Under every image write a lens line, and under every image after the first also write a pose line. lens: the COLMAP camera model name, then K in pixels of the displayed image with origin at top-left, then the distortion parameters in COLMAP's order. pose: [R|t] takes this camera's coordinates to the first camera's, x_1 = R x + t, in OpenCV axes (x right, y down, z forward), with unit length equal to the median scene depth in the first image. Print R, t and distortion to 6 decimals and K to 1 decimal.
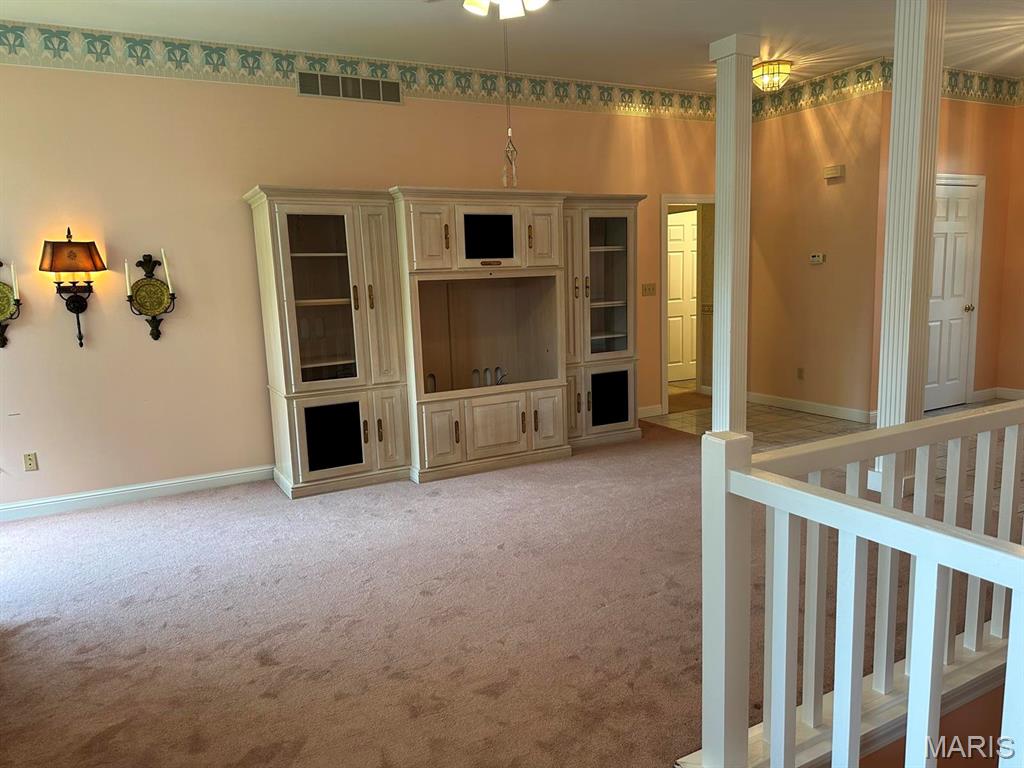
lens RADIAL K [[726.2, 0, 514.4], [0, 726.2, 386.7], [0, 0, 1]] dist [0.035562, -0.042177]
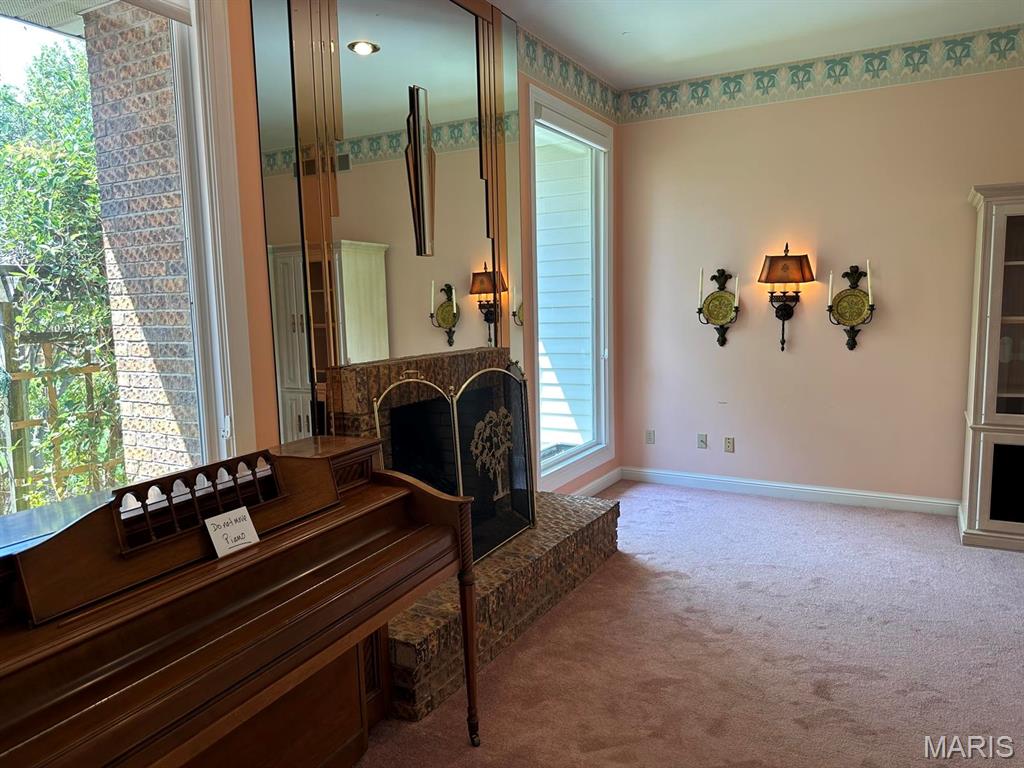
lens RADIAL K [[726.2, 0, 506.7], [0, 726.2, 386.5], [0, 0, 1]] dist [0.035562, -0.042177]
pose [[0.533813, 0.122330, -0.836707, 0.090276], [-0.130940, 0.989504, 0.061131, -0.011435], [0.835403, 0.076926, 0.544228, 0.048655]]
